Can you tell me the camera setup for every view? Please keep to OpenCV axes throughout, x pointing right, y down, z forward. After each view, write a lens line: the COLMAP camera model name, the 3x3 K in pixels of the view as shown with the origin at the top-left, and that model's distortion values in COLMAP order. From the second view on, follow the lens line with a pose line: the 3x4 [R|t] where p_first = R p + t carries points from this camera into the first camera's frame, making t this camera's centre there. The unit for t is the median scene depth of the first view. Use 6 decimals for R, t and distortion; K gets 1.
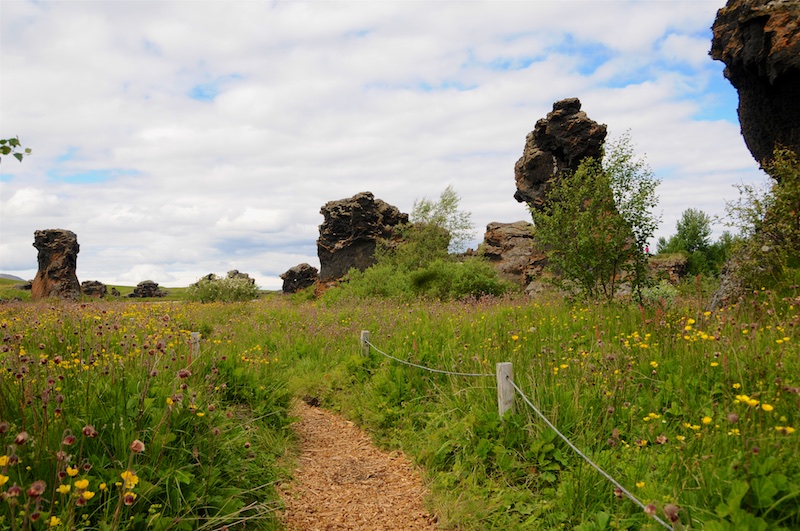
lens RADIAL K [[697.0, 0, 389.4], [0, 697.0, 270.4], [0, 0, 1]] dist [-0.095255, 0.180870]
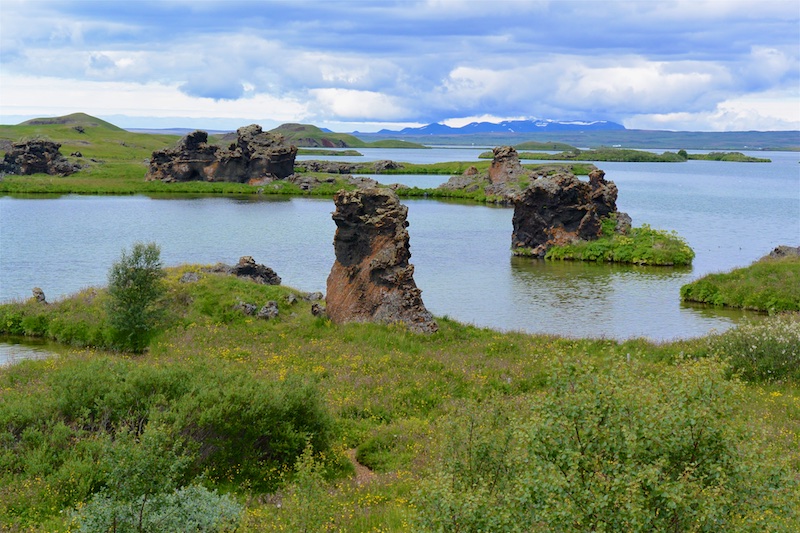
lens RADIAL K [[1670.7, 0, 397.7], [0, 1670.7, 250.0], [0, 0, 1]] dist [0.038796, 0.067392]
pose [[0.998035, 0.044747, -0.043872, -0.434255], [-0.040338, 0.994498, 0.096681, -0.150484], [0.047956, -0.094721, 0.994348, -0.344054]]
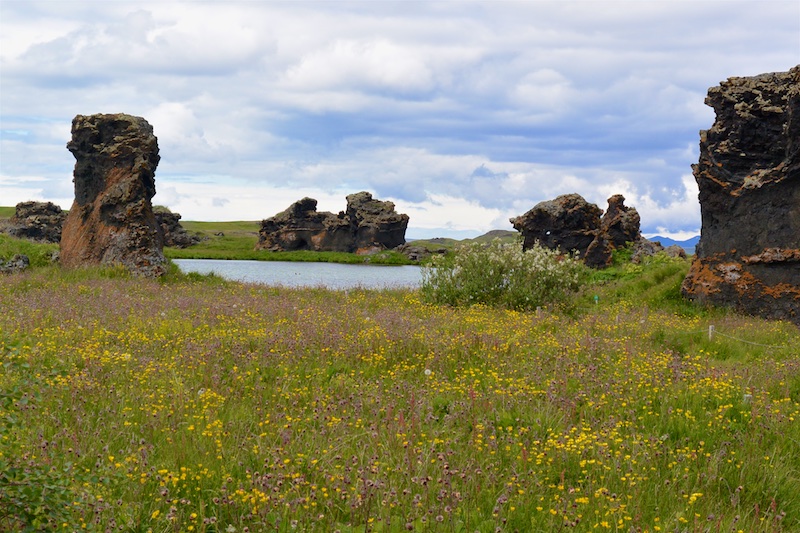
lens RADIAL K [[1696.0, 0, 399.9], [0, 1696.0, 245.5], [0, 0, 1]] dist [0.004554, 0.027028]
pose [[0.983306, 0.052150, -0.174325, -0.102391], [-0.047049, 0.998338, 0.033271, -0.020255], [0.175771, -0.024514, 0.984126, -0.090567]]
